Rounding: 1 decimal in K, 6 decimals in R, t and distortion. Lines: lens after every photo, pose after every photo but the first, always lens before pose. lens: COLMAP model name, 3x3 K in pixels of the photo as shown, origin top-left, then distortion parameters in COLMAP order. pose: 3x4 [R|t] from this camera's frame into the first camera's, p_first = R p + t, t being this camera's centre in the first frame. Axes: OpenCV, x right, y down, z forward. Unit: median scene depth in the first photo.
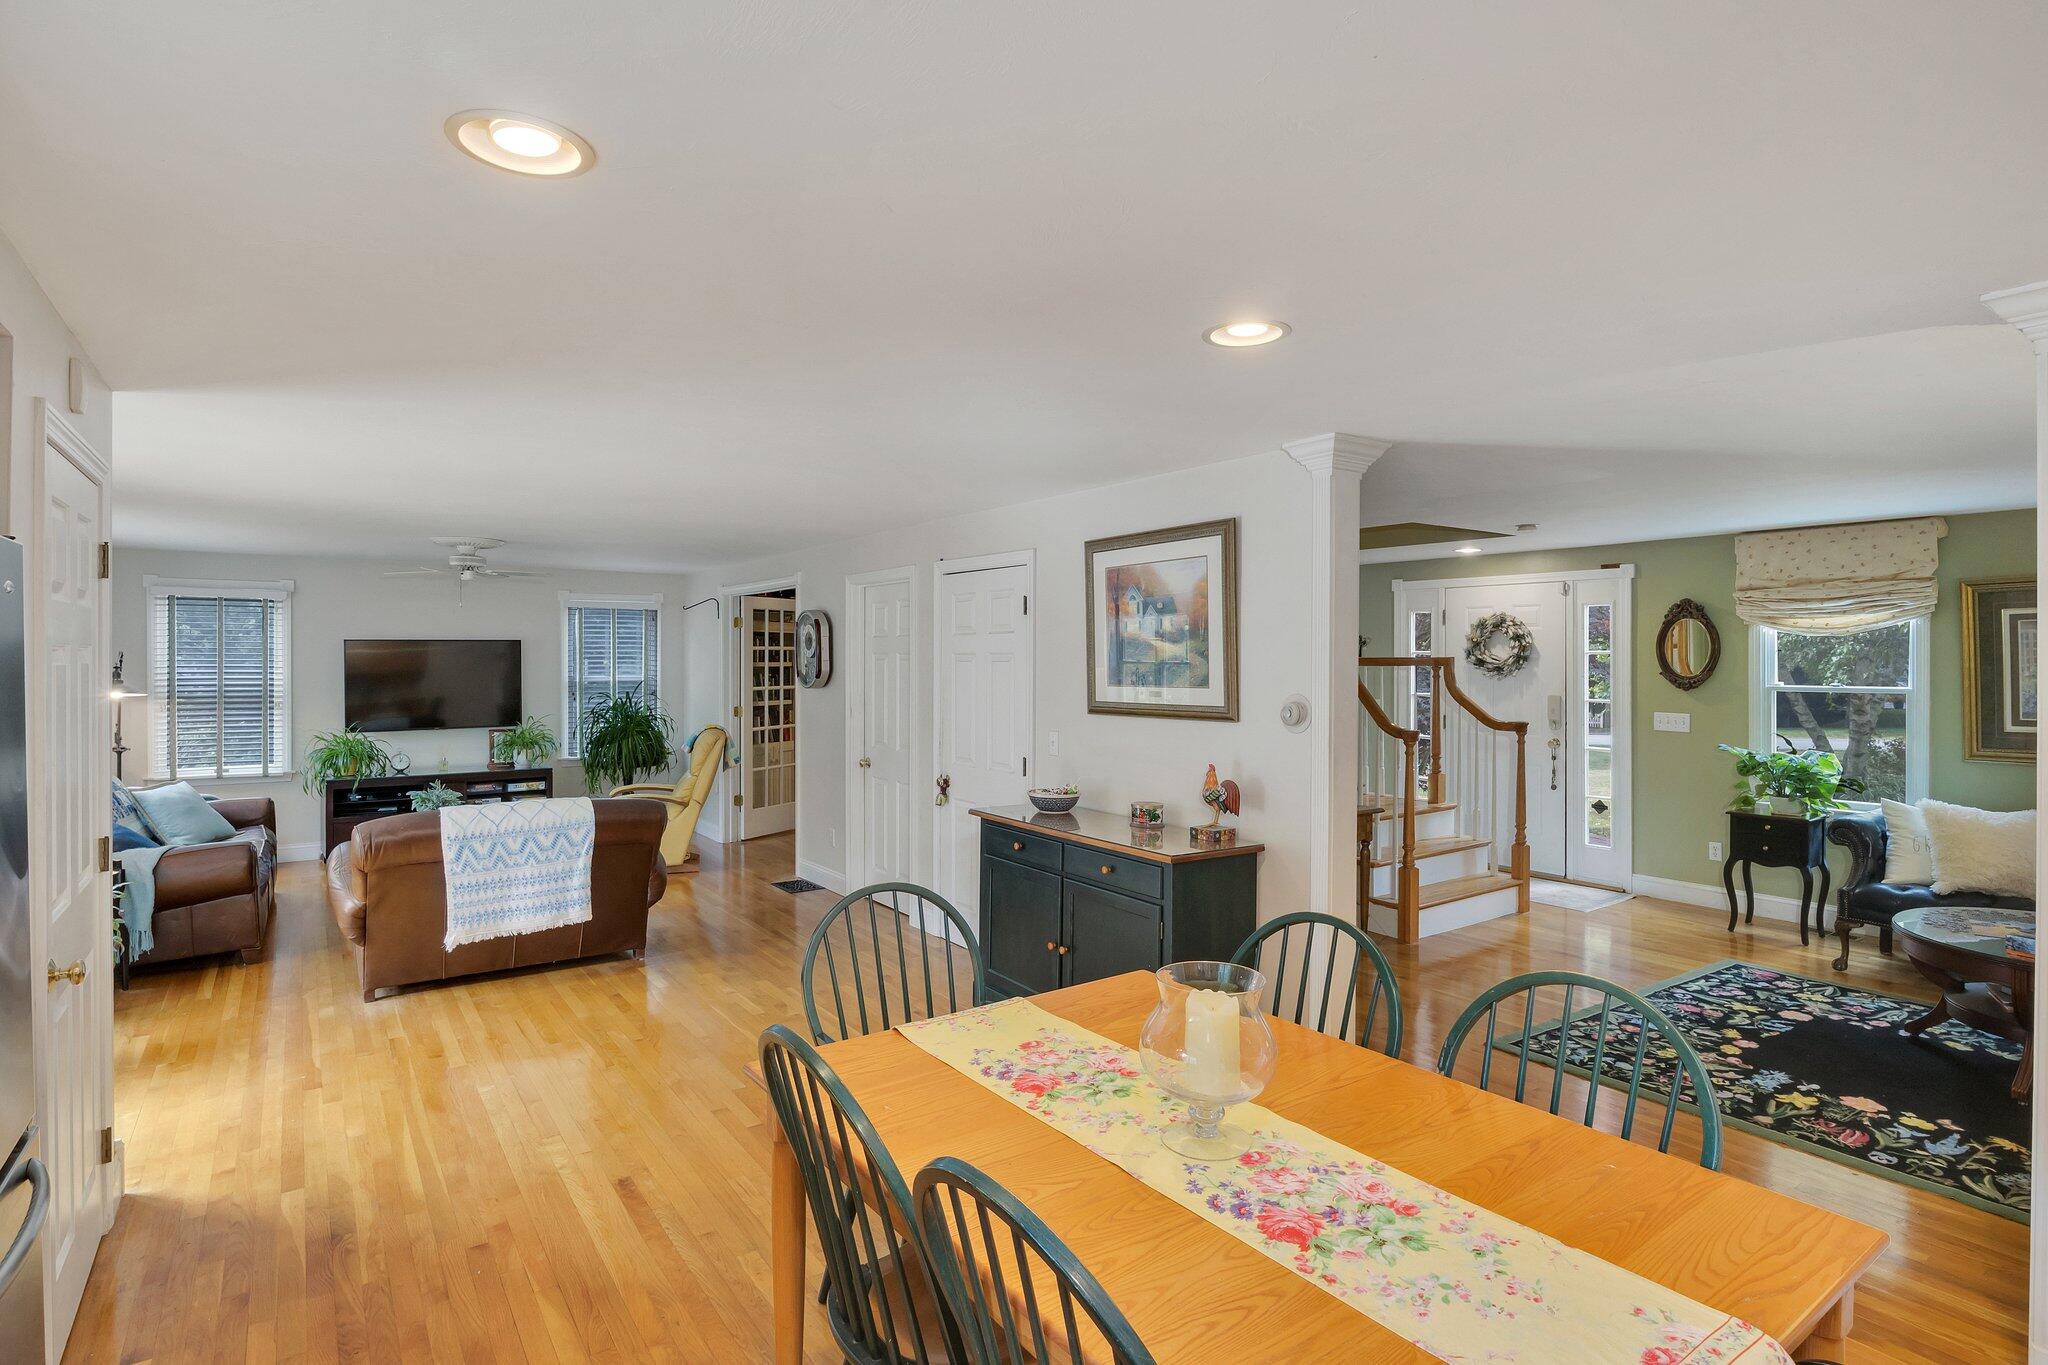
lens RADIAL K [[1042.7, 0, 1024.4], [0, 1042.7, 665.5], [0, 0, 1]] dist [-0.002595, -0.001584]
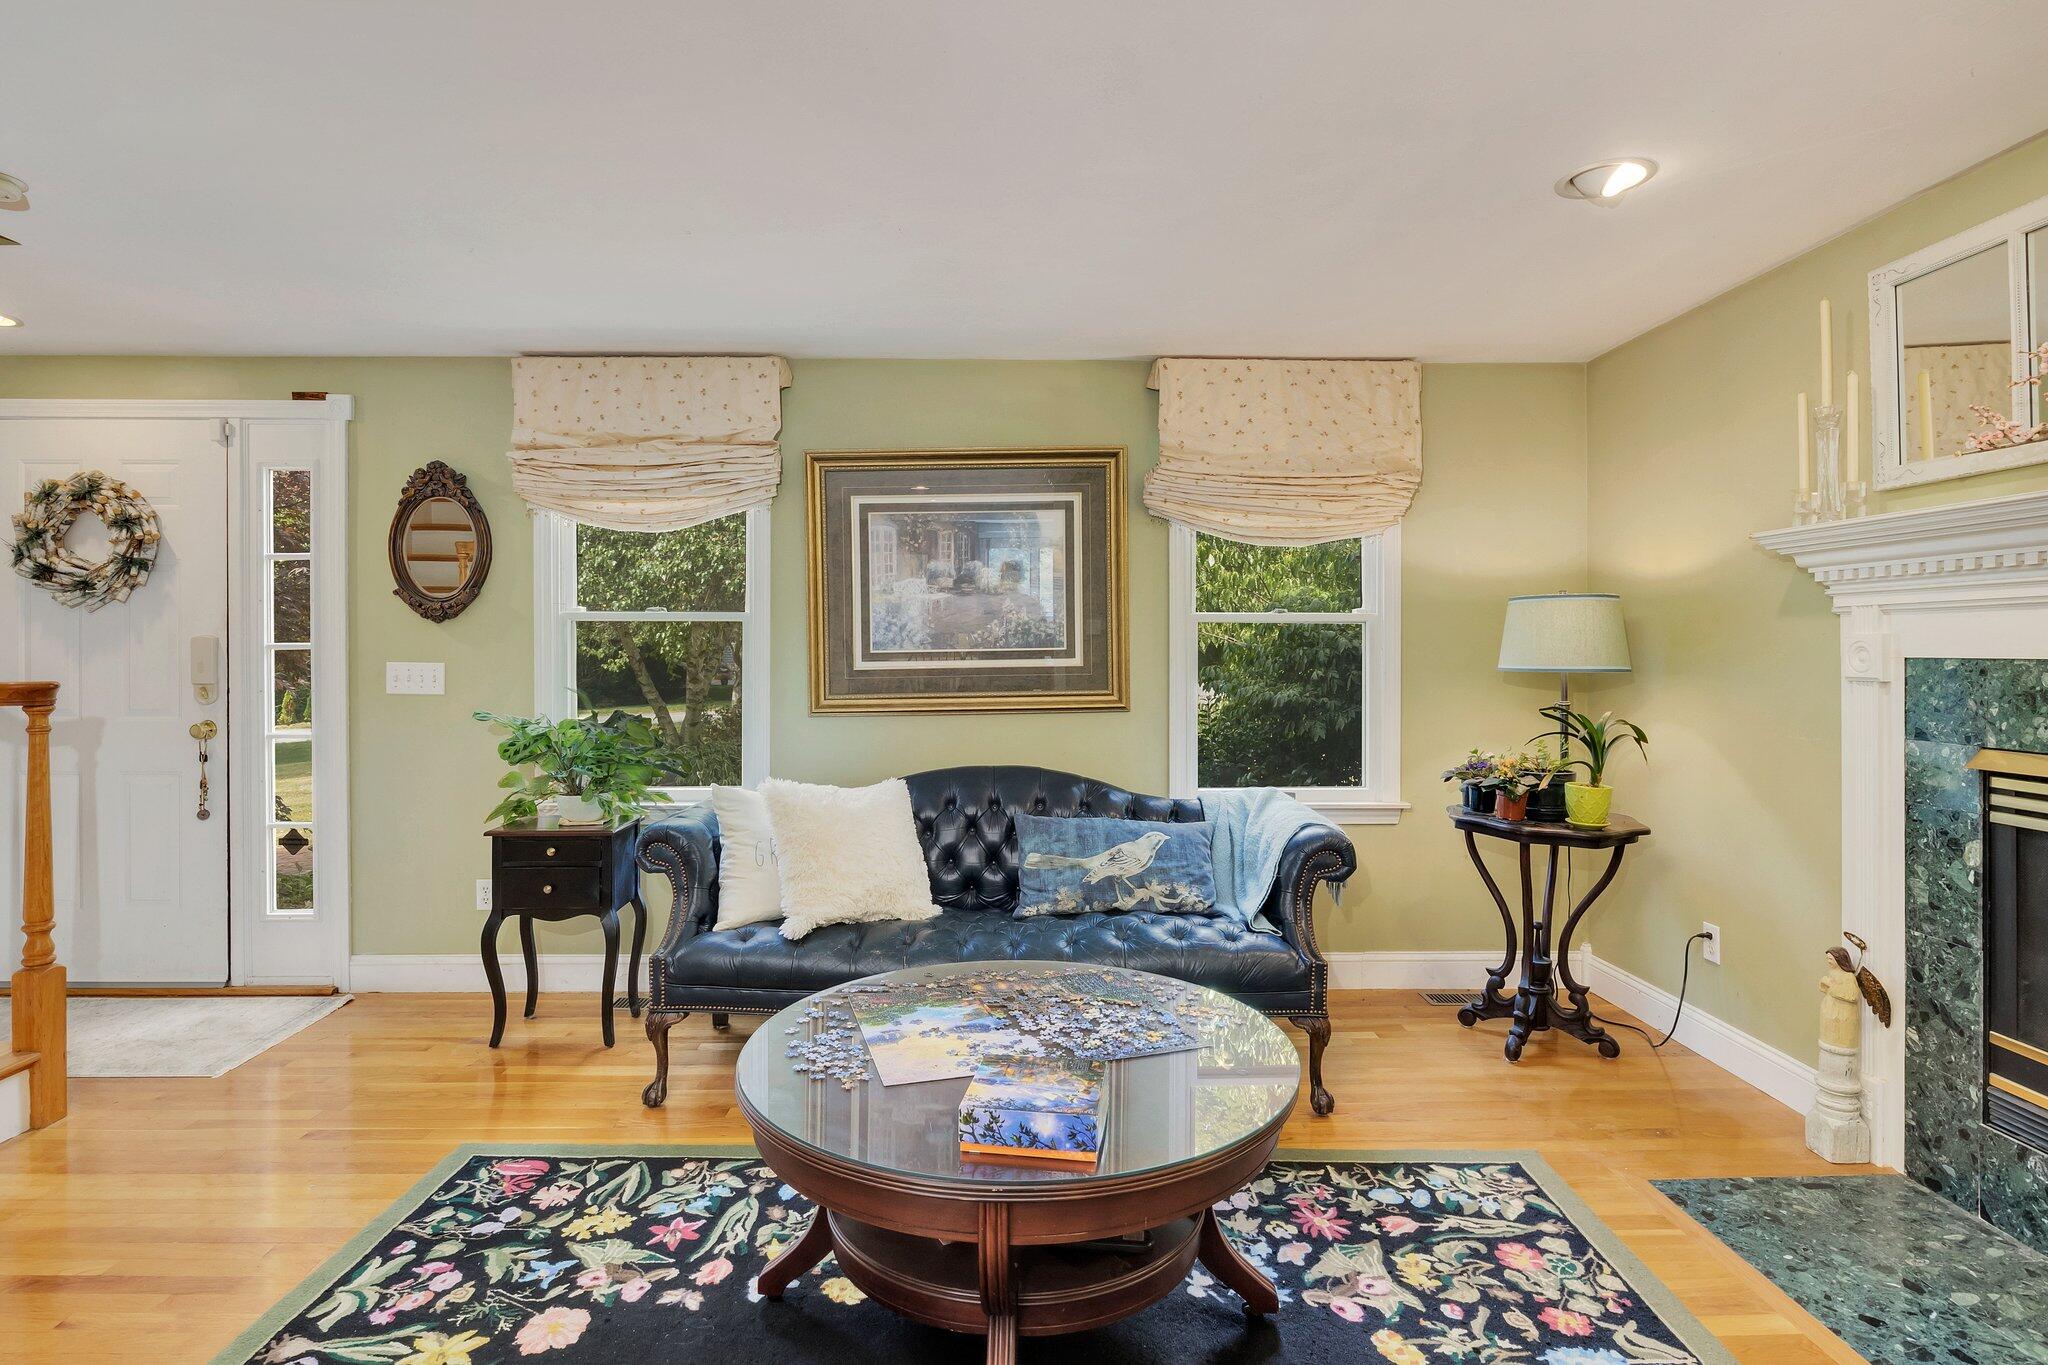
lens RADIAL K [[1031.9, 0, 1020.1], [0, 1031.9, 650.1], [0, 0, 1]] dist [-0.007256, -0.001402]
pose [[0.557807, 0.001222, 0.829970, 0.497283], [0.004661, 0.999979, -0.004606, 0.063309], [-0.829958, 0.006438, 0.557789, 0.604214]]
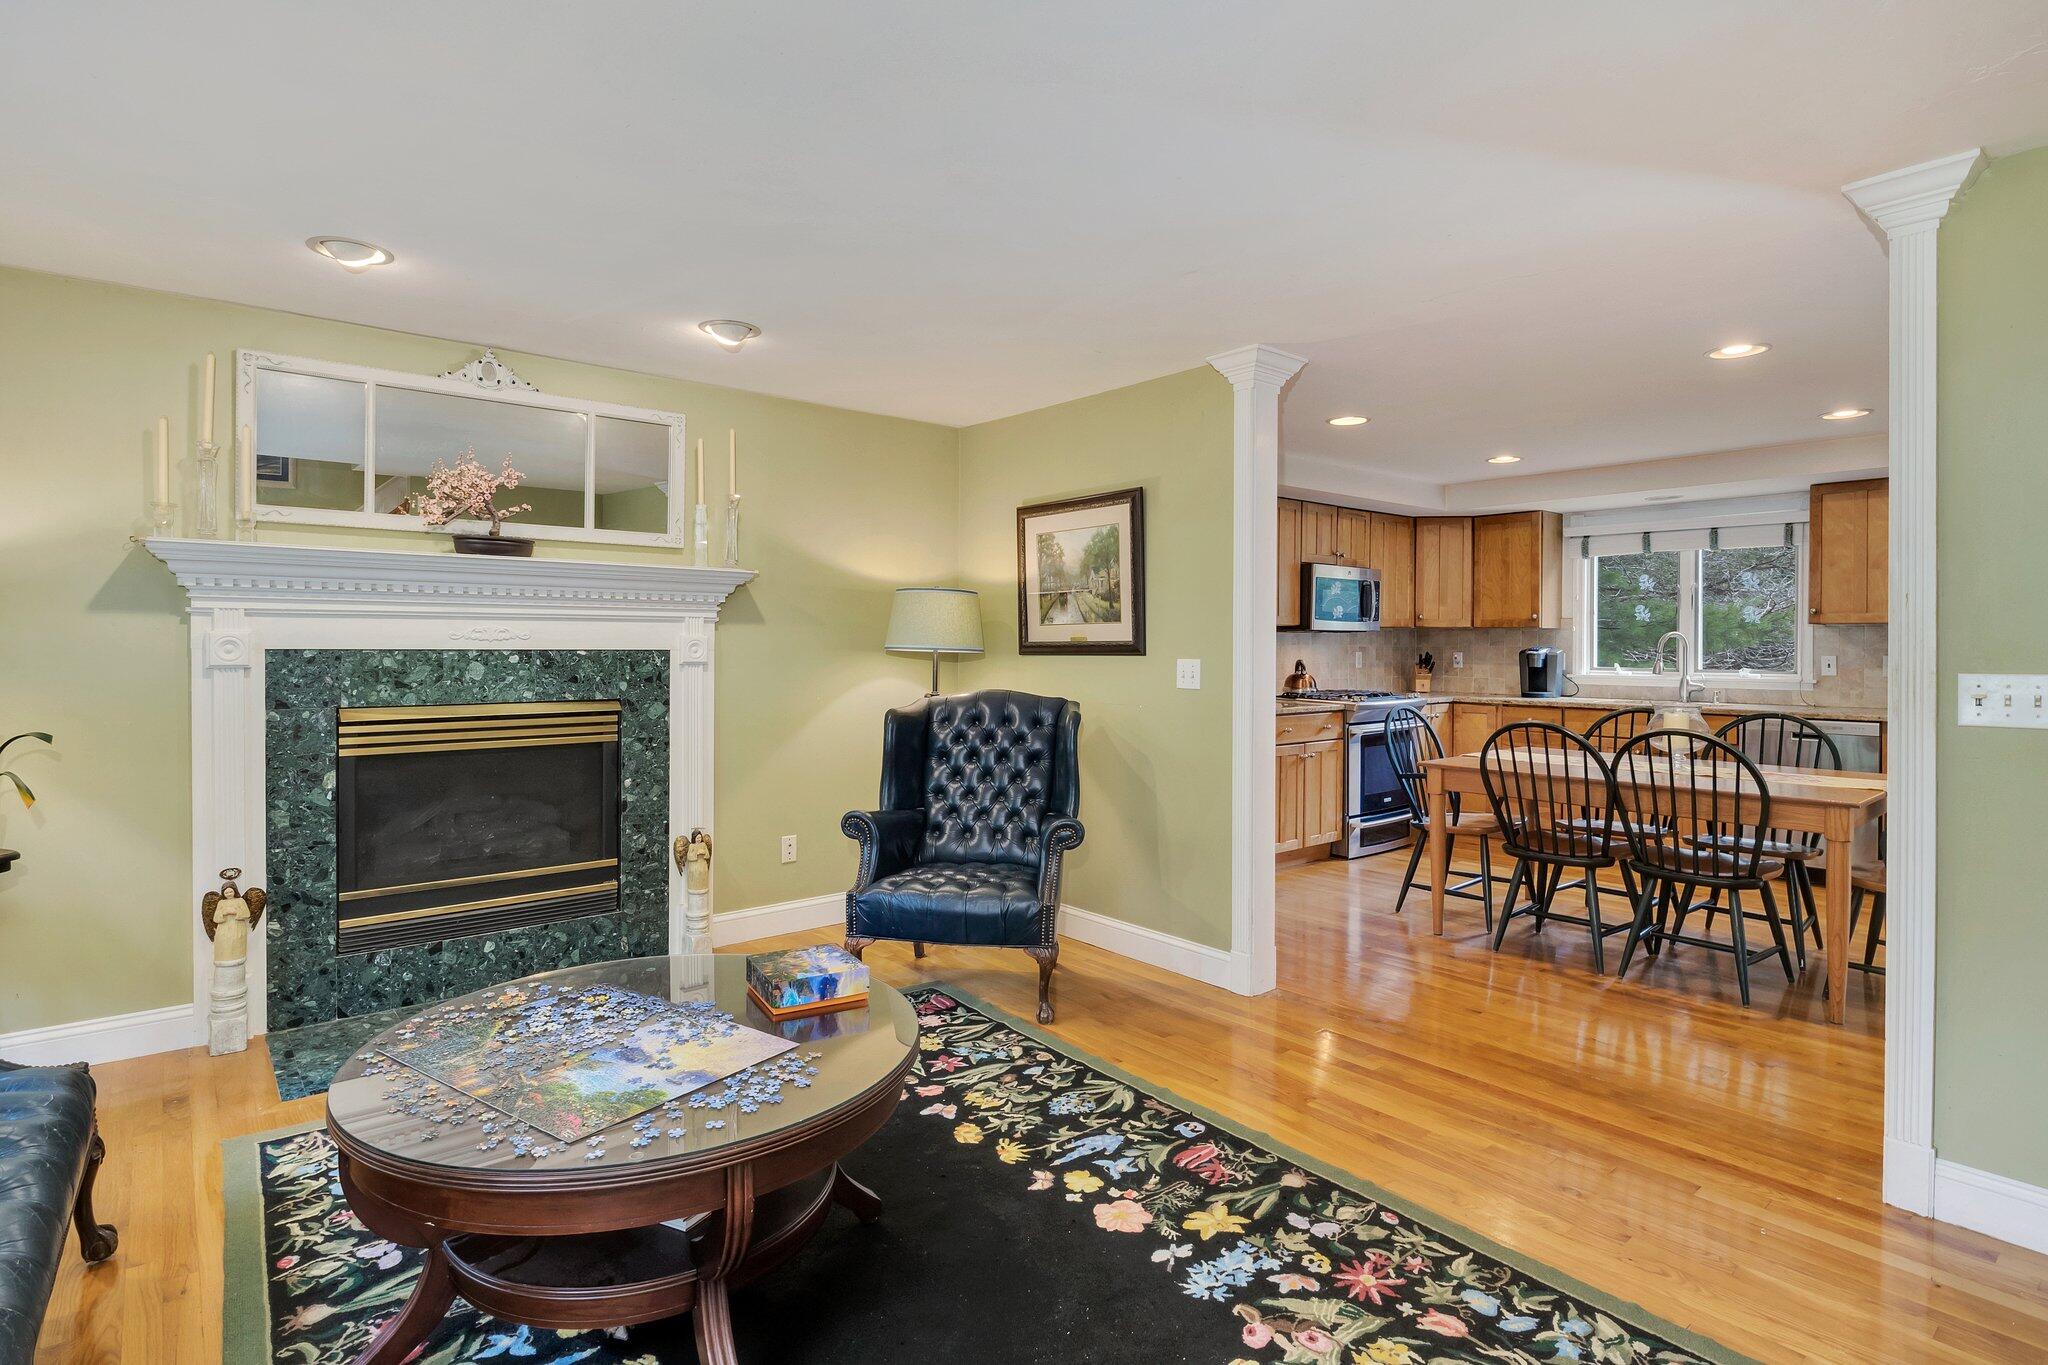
lens RADIAL K [[1031.9, 0, 1020.1], [0, 1031.9, 650.1], [0, 0, 1]] dist [-0.007256, -0.001402]
pose [[-0.996486, -0.002095, -0.083728, 0.732834], [-0.003159, 0.999916, 0.012577, 0.056902], [0.083695, 0.012797, -0.996409, 1.283112]]
